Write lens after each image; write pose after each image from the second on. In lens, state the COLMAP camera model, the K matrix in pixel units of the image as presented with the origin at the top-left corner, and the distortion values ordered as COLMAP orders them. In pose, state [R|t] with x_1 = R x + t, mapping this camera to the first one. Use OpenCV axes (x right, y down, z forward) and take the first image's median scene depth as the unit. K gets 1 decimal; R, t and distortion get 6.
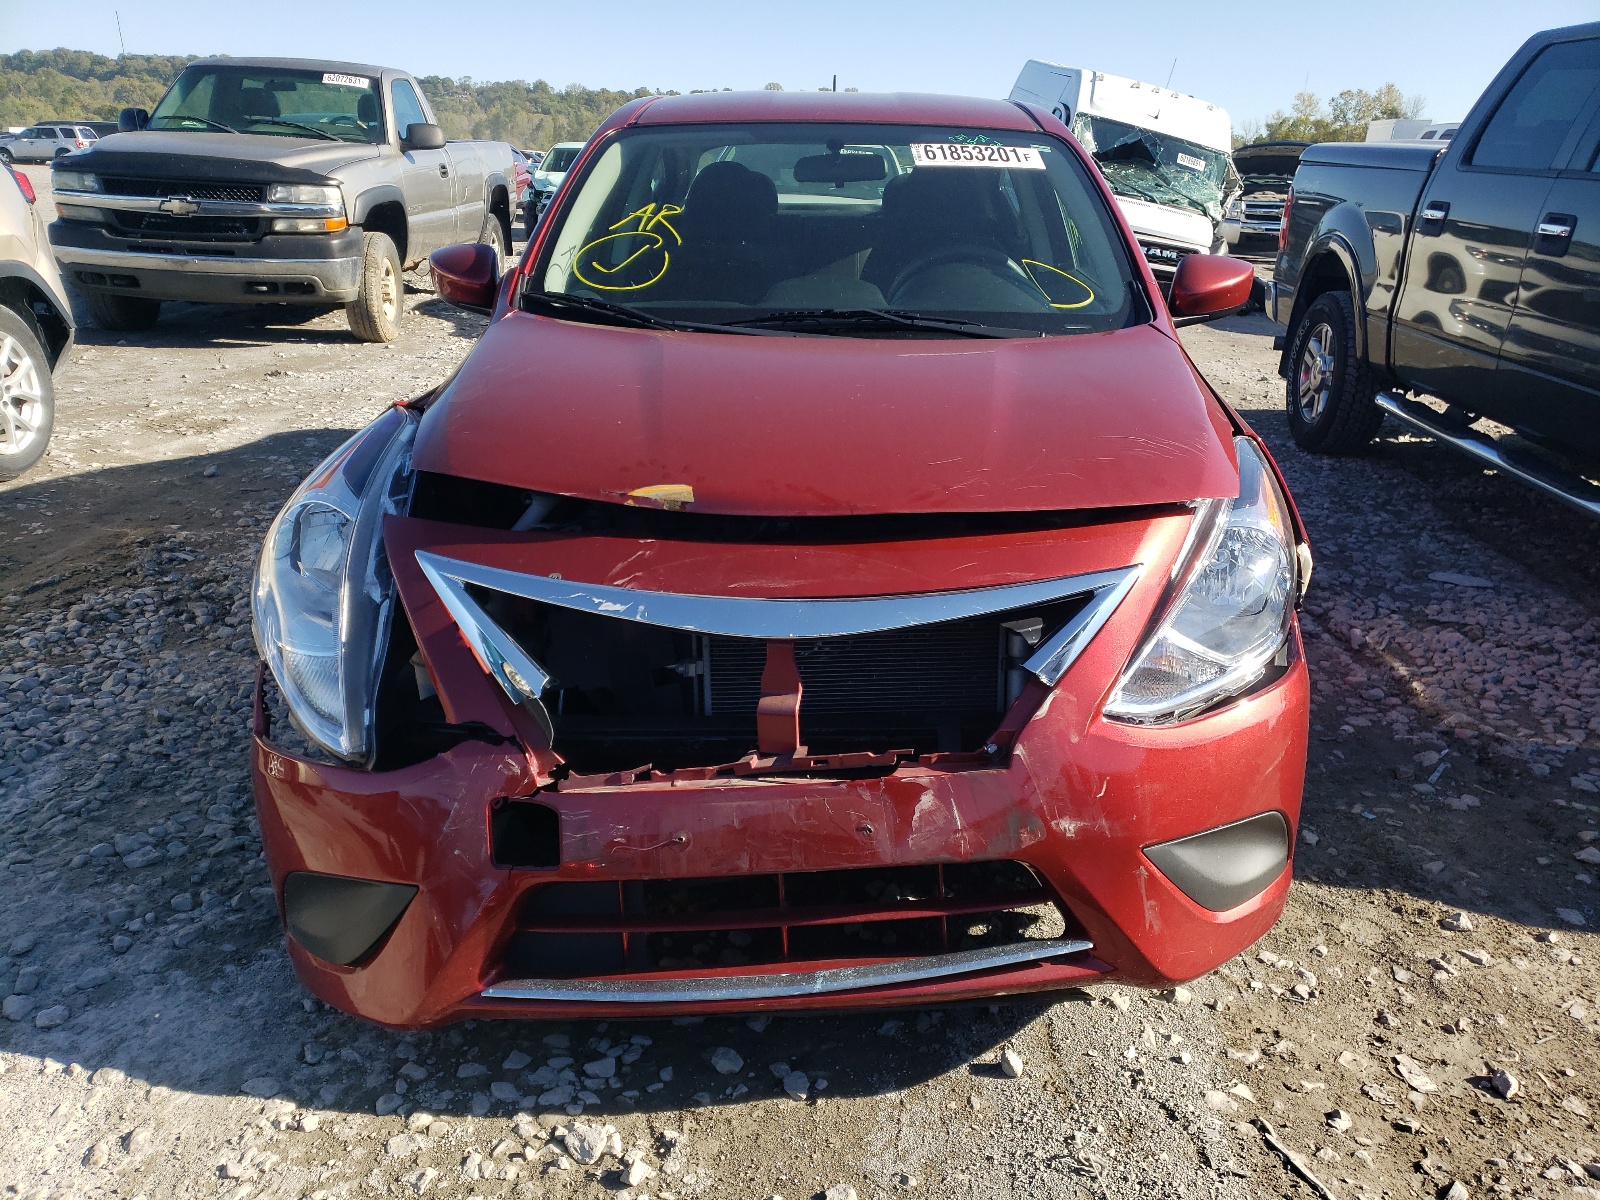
lens RADIAL K [[1399.6, 0, 800.0], [0, 1399.6, 600.0], [0, 0, 1]] dist [0.113213, -0.134095]
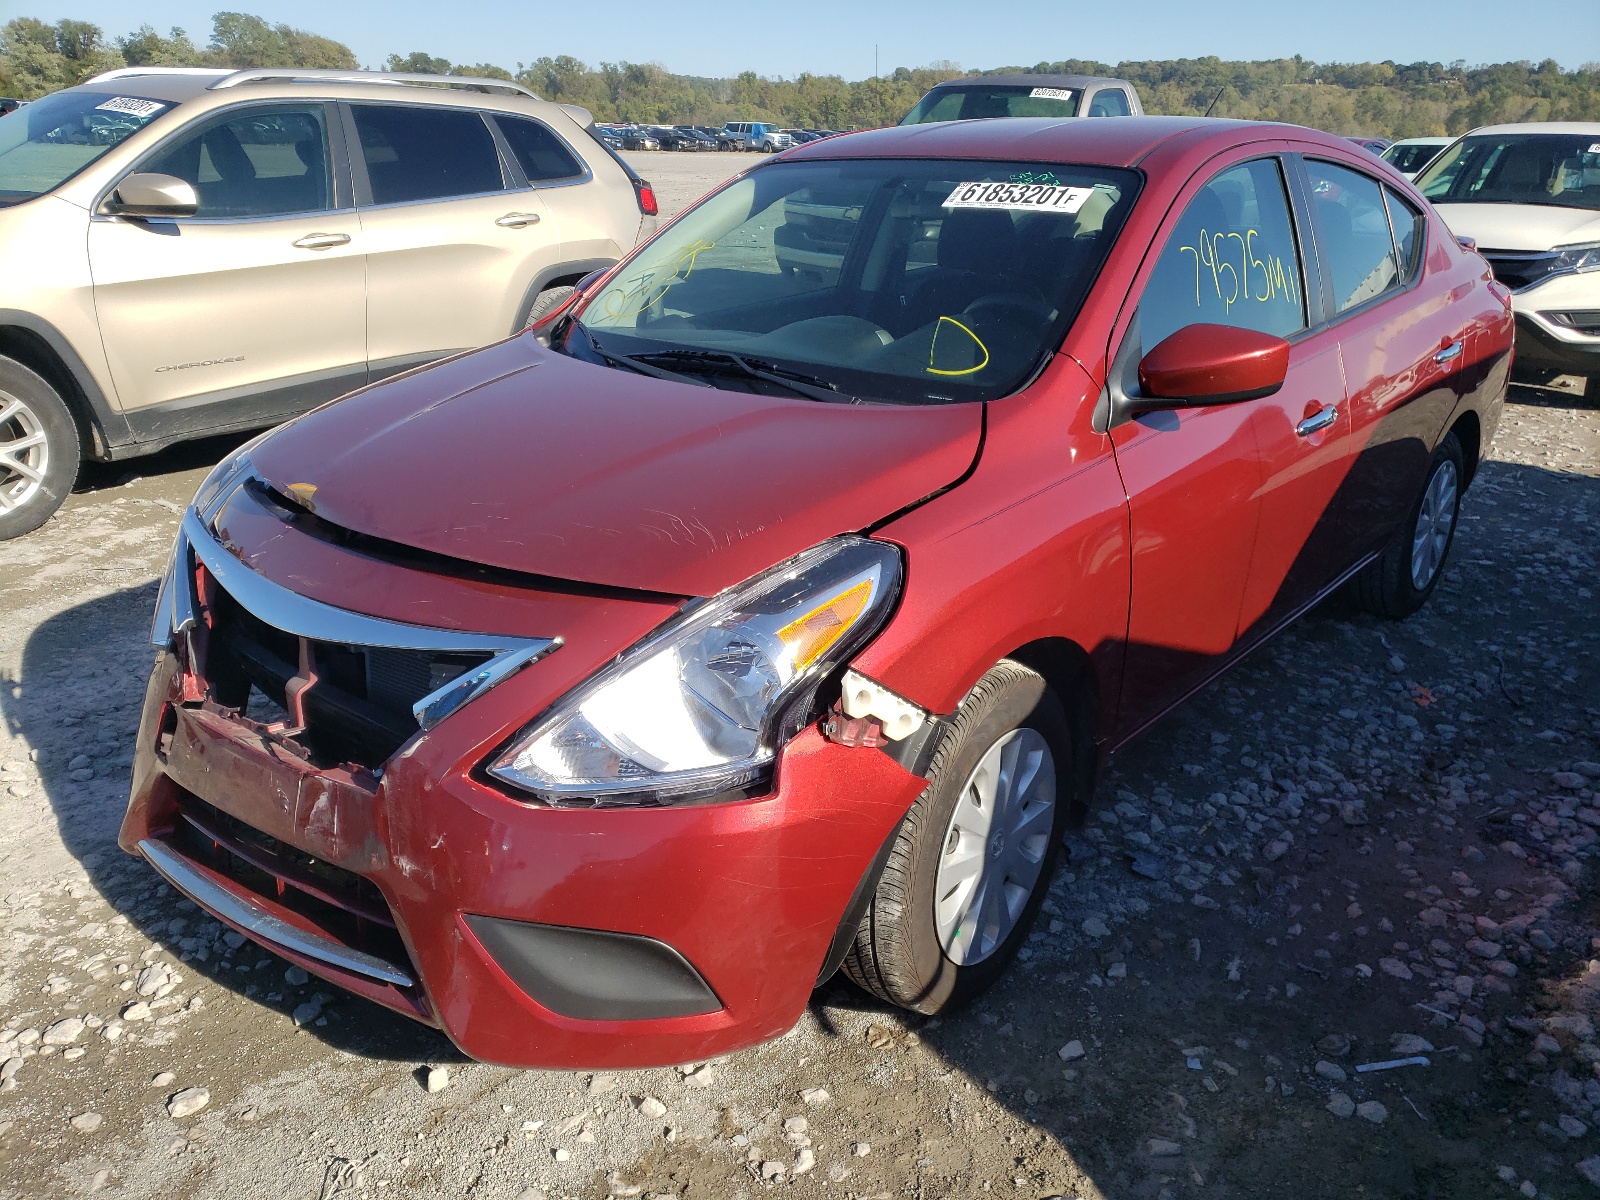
lens RADIAL K [[1399.6, 0, 800.0], [0, 1399.6, 600.0], [0, 0, 1]] dist [0.113213, -0.134095]
pose [[0.721148, 0.204523, -0.661903, 0.337162], [-0.197517, 0.976473, 0.086526, -0.057200], [0.664027, 0.068339, 0.744579, 0.129092]]
